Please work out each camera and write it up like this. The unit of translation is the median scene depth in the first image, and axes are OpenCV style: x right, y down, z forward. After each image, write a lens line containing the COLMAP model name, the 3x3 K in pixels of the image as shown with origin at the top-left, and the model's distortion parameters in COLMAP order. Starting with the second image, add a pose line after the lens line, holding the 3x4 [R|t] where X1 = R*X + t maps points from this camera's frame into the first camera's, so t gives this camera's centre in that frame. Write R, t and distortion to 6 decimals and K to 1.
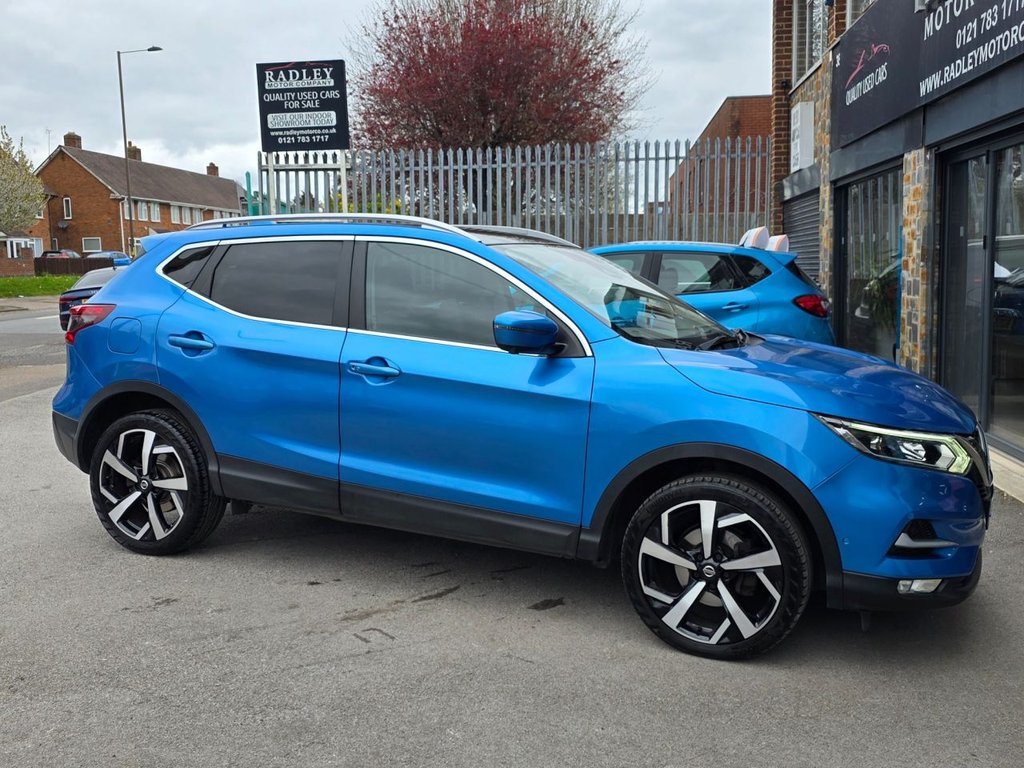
lens RADIAL K [[1016.1, 0, 512.0], [0, 1016.1, 384.0], [0, 0, 1]] dist [0.087147, -0.119021]
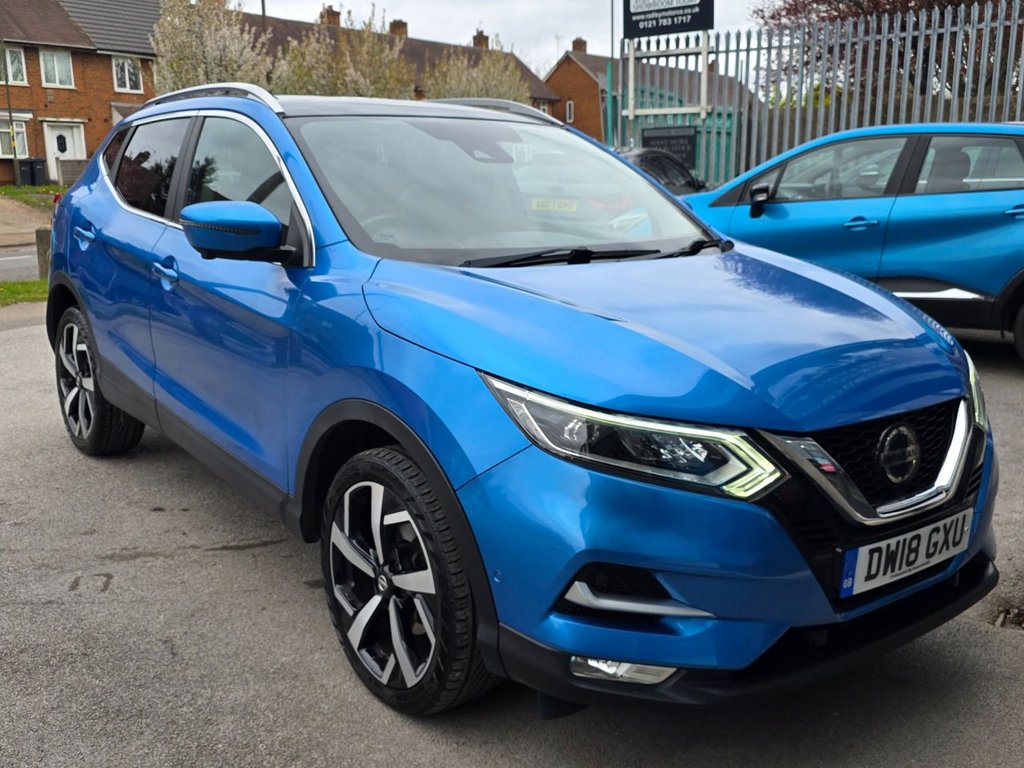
lens RADIAL K [[1022.2, 0, 512.0], [0, 1022.2, 384.0], [0, 0, 1]] dist [0.045739, -0.008993]
pose [[0.884587, 0.096923, -0.456192, 0.478178], [-0.053729, 0.992833, 0.106753, -0.026286], [0.463269, -0.069922, 0.883455, 0.356127]]
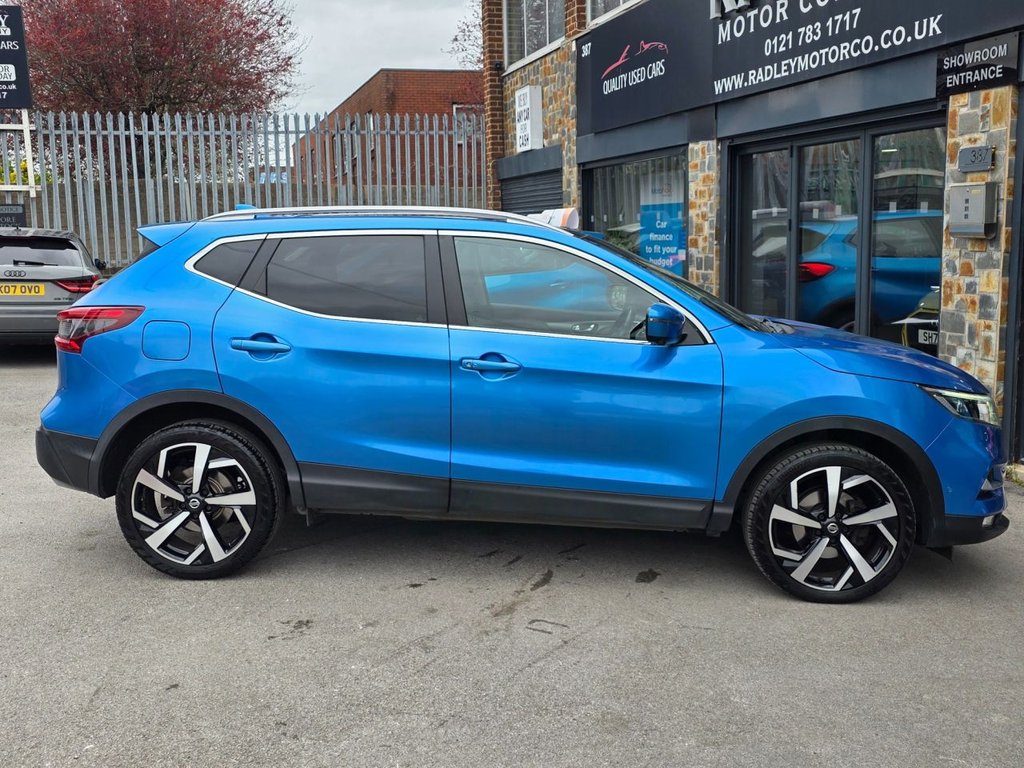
lens RADIAL K [[1017.4, 0, 500.9], [0, 1017.4, 378.2], [0, 0, 1]] dist [0.090895, -0.132848]
pose [[0.928476, -0.056897, 0.367008, -0.465069], [0.047087, 0.998255, 0.035634, -0.034727], [-0.368395, -0.015804, 0.929535, 0.061099]]
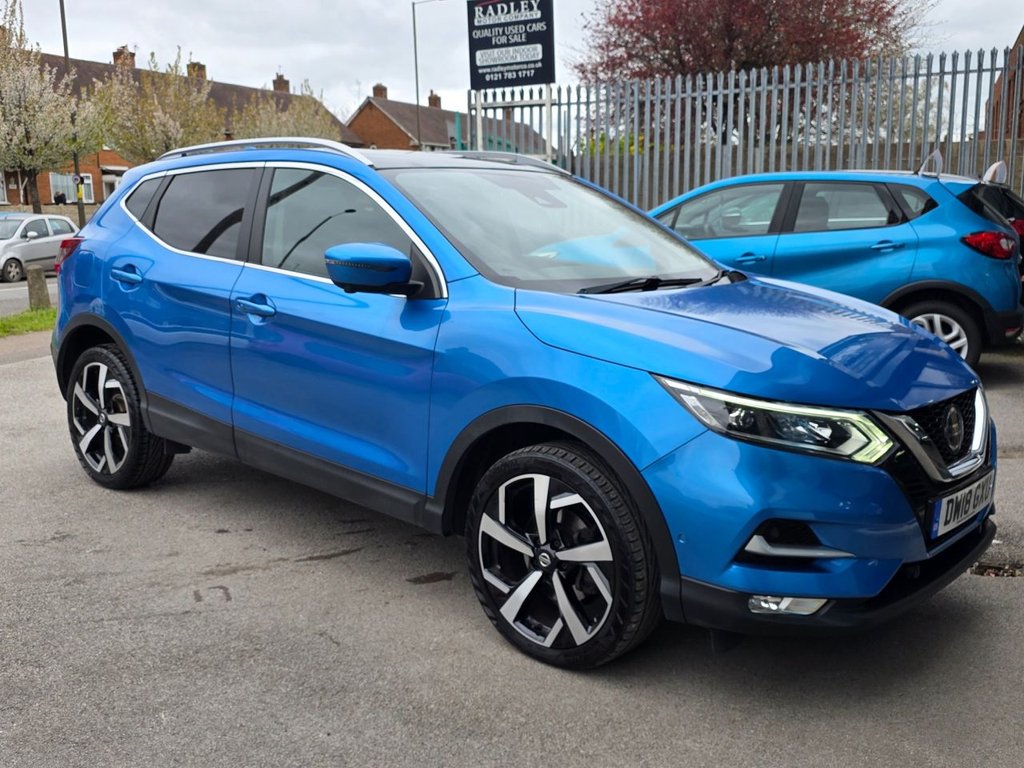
lens RADIAL K [[1017.4, 0, 500.9], [0, 1017.4, 378.2], [0, 0, 1]] dist [0.090895, -0.132848]
pose [[0.955492, 0.042933, -0.291875, 0.326250], [-0.028339, 0.998136, 0.054047, -0.006378], [0.293651, -0.043370, 0.954928, 0.169609]]
